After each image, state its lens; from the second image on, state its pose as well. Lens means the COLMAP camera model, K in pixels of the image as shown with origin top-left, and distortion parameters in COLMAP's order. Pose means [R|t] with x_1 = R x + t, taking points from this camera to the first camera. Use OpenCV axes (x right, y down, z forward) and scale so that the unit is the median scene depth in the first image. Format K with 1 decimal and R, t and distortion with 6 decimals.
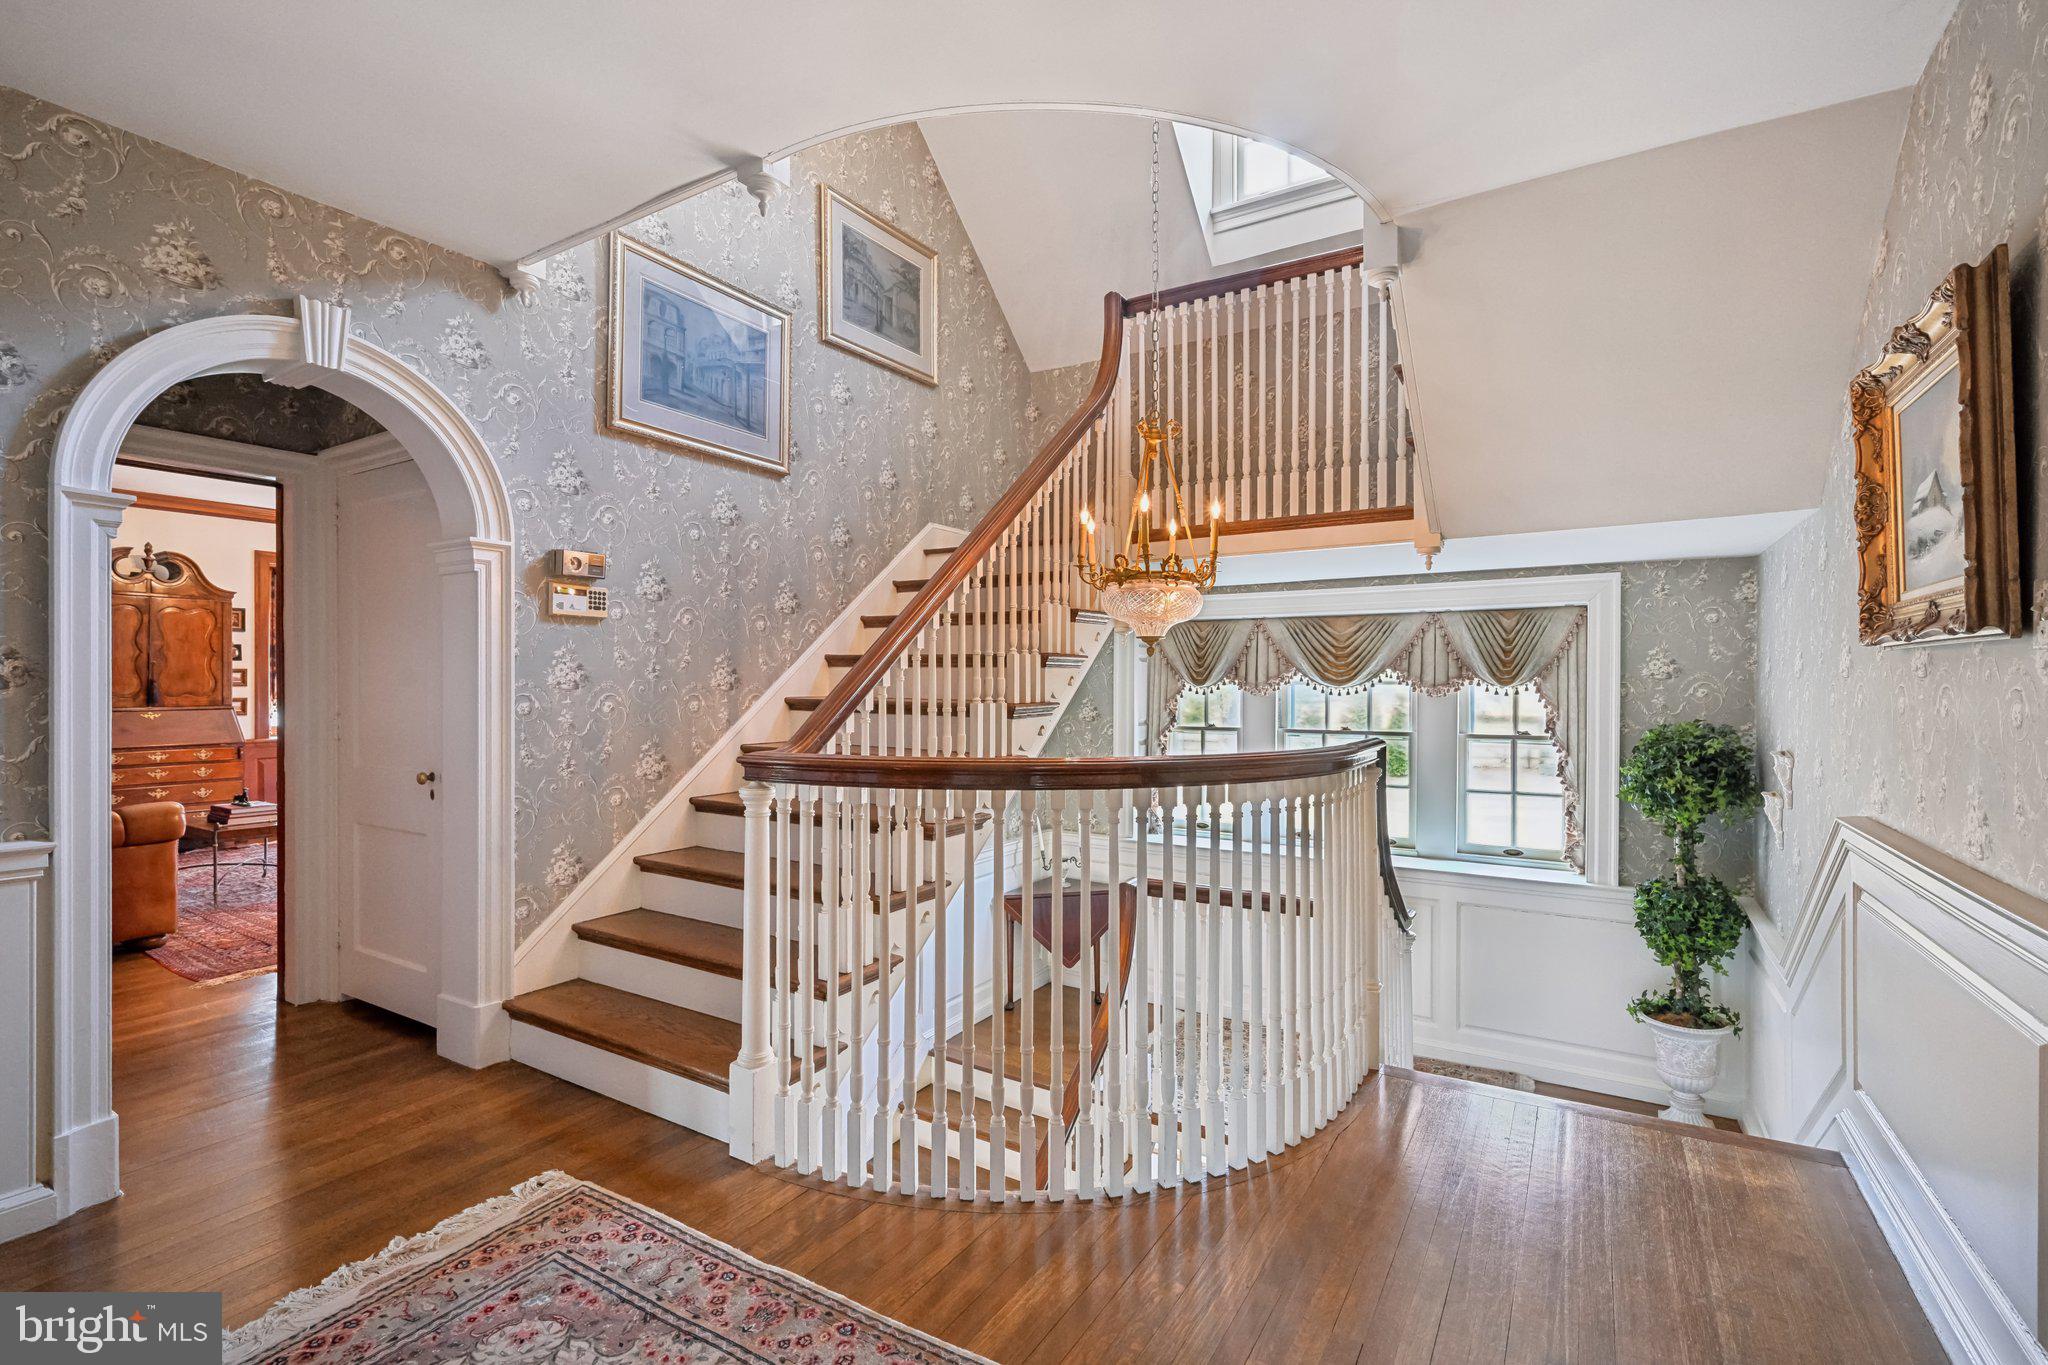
lens RADIAL K [[913.1, 0, 1013.5], [0, 913.1, 683.8], [0, 0, 1]] dist [-0.002571, 0.000228]
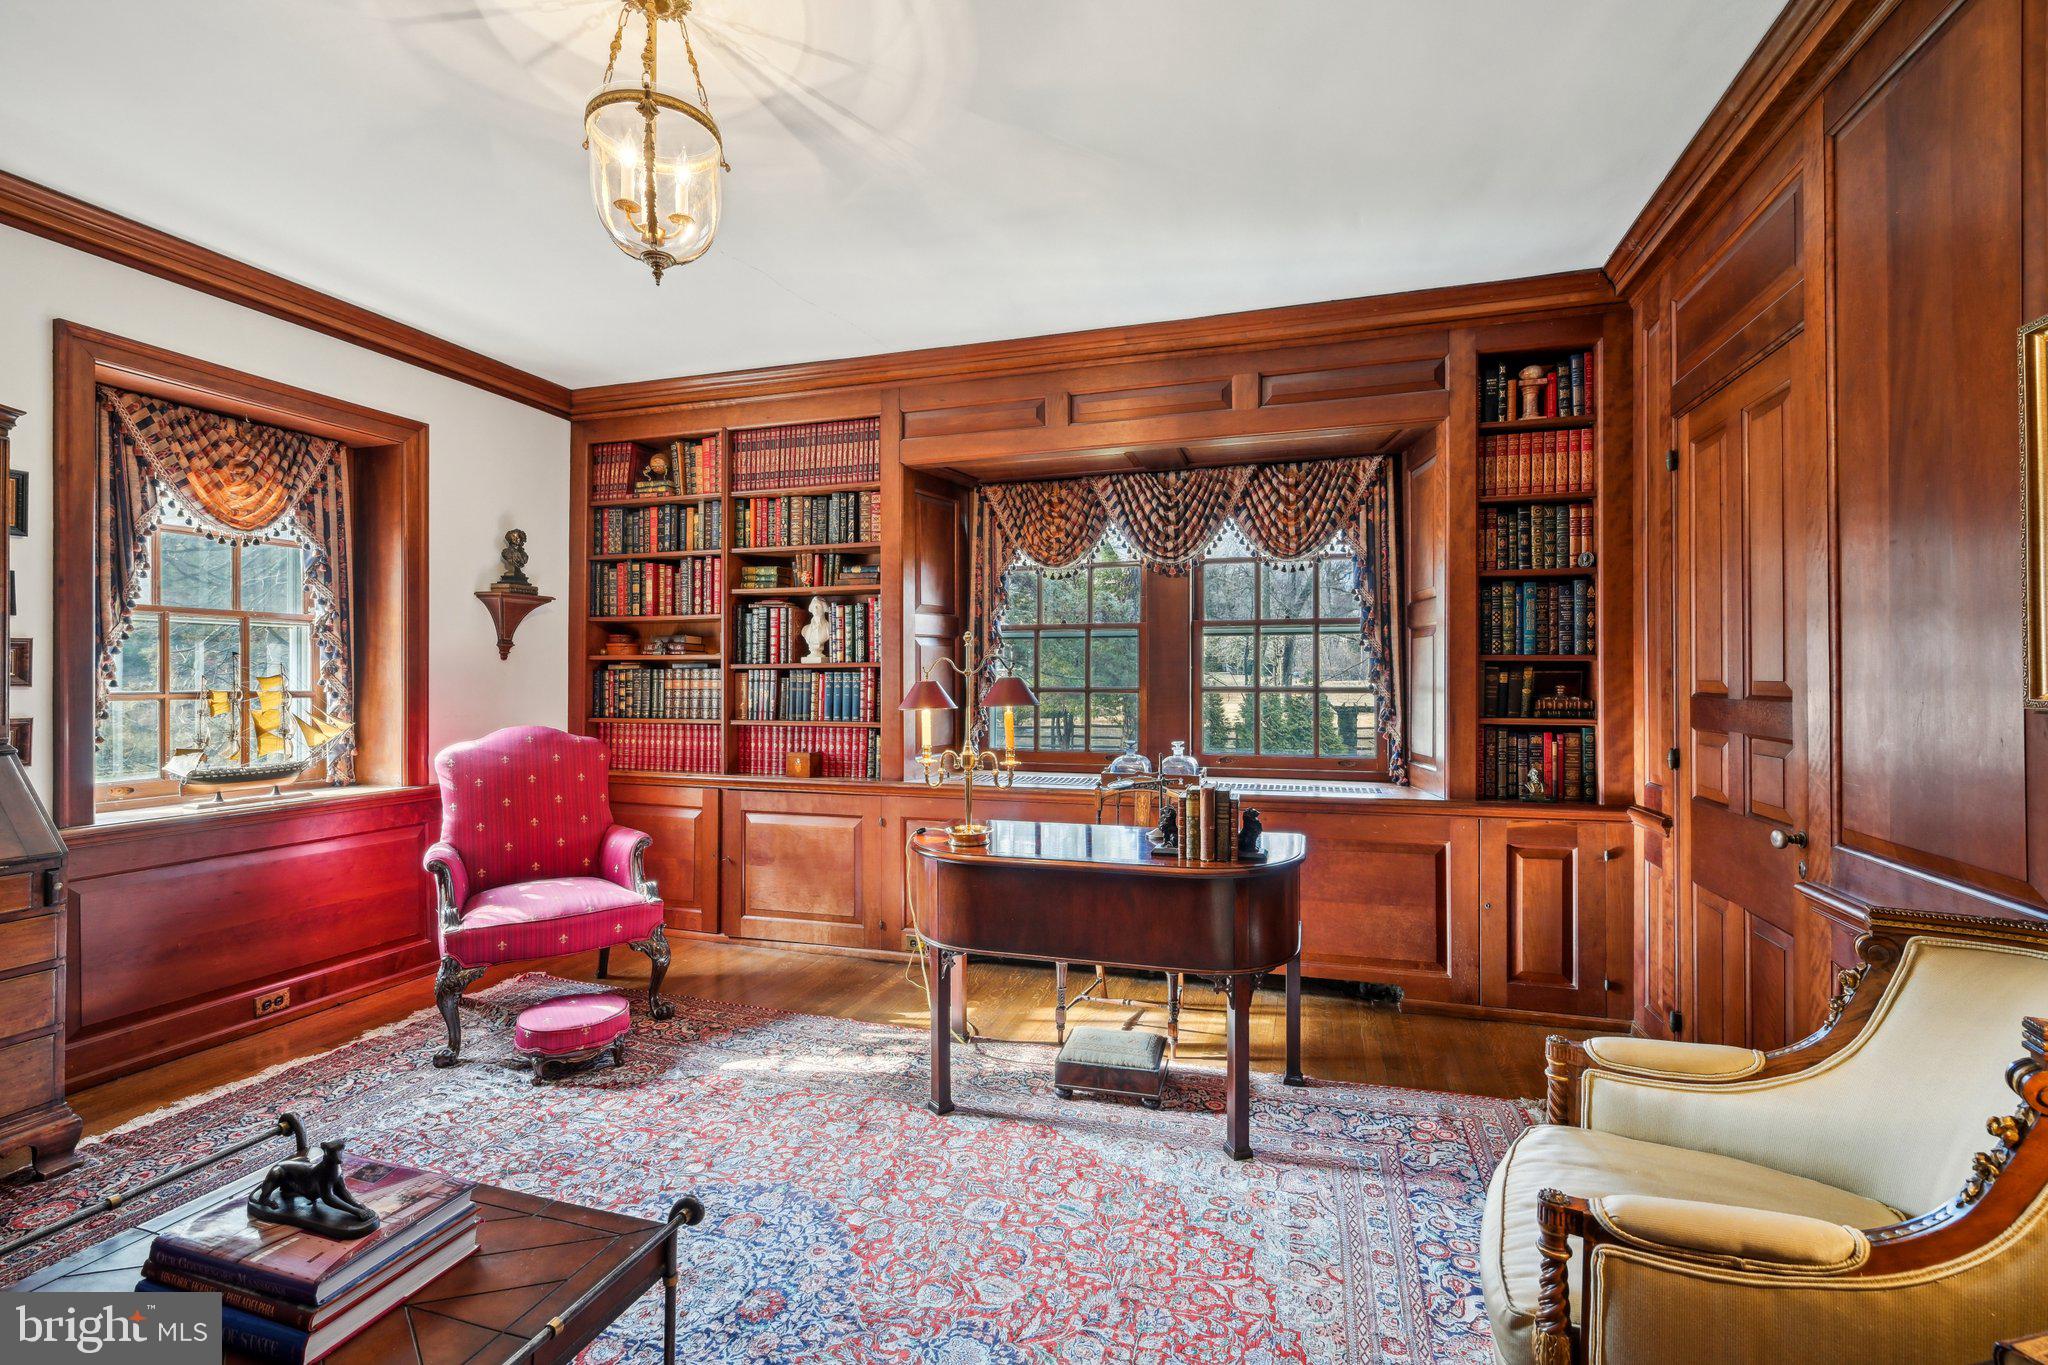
lens RADIAL K [[913.1, 0, 1028.7], [0, 913.1, 676.3], [0, 0, 1]] dist [-0.002571, 0.000228]
pose [[0.970338, 0.001013, 0.241750, -0.585916], [-0.000484, 0.999997, -0.002249, -0.000985], [-0.241752, 0.002065, 0.970336, 0.594545]]
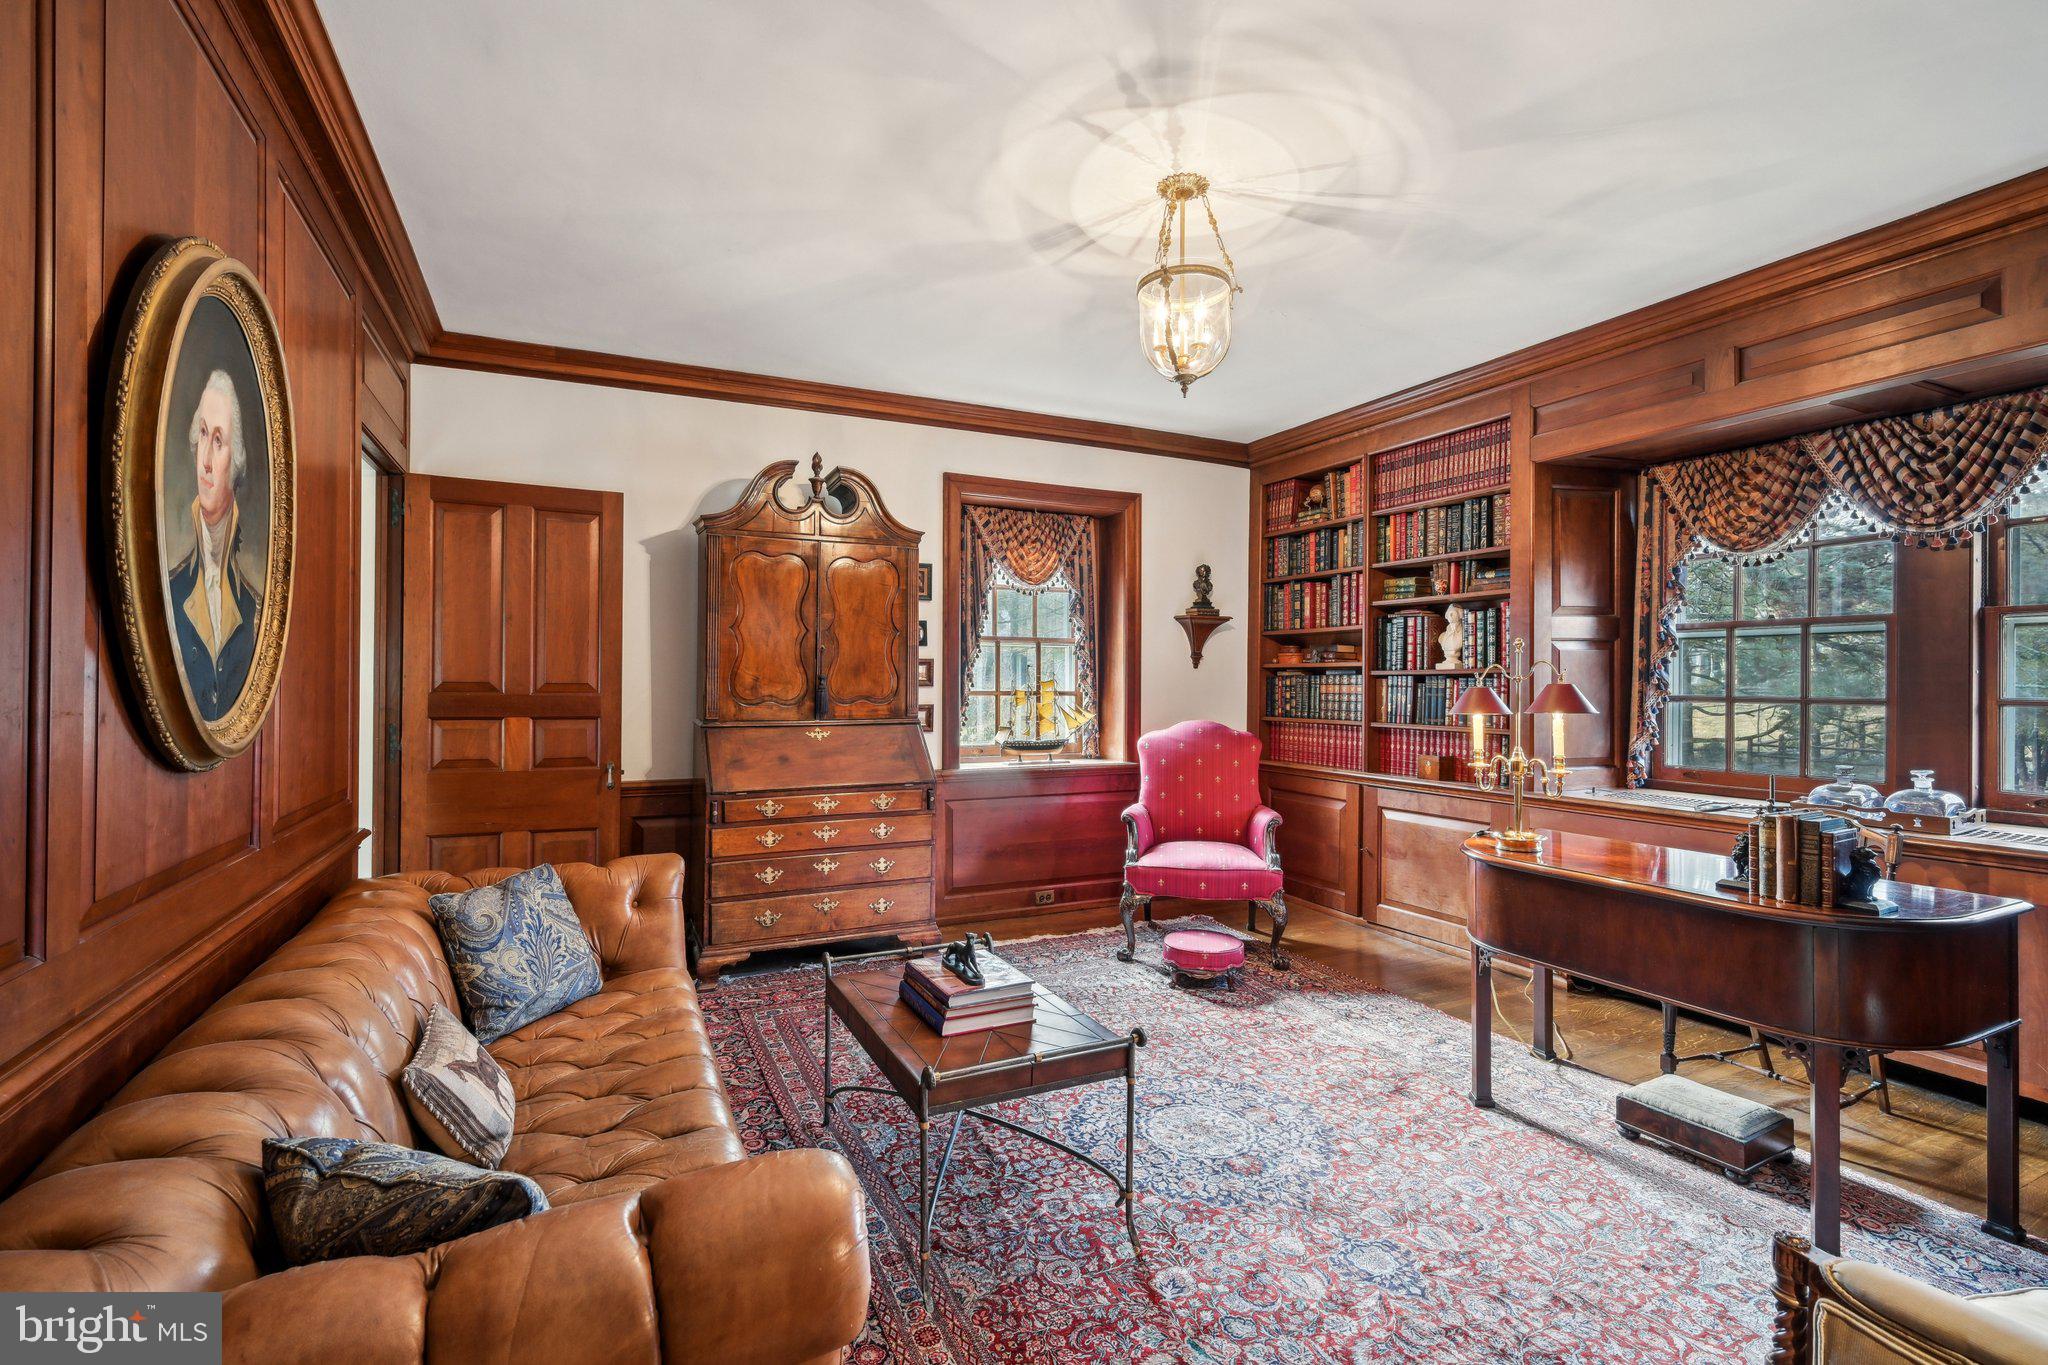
lens RADIAL K [[913.1, 0, 1011.8], [0, 913.1, 681.7], [0, 0, 1]] dist [-0.002571, 0.000228]
pose [[0.841471, 0.004365, -0.540285, -0.487262], [-0.004911, 0.999988, 0.000431, -0.001331], [0.540280, 0.002291, 0.841482, 0.533320]]
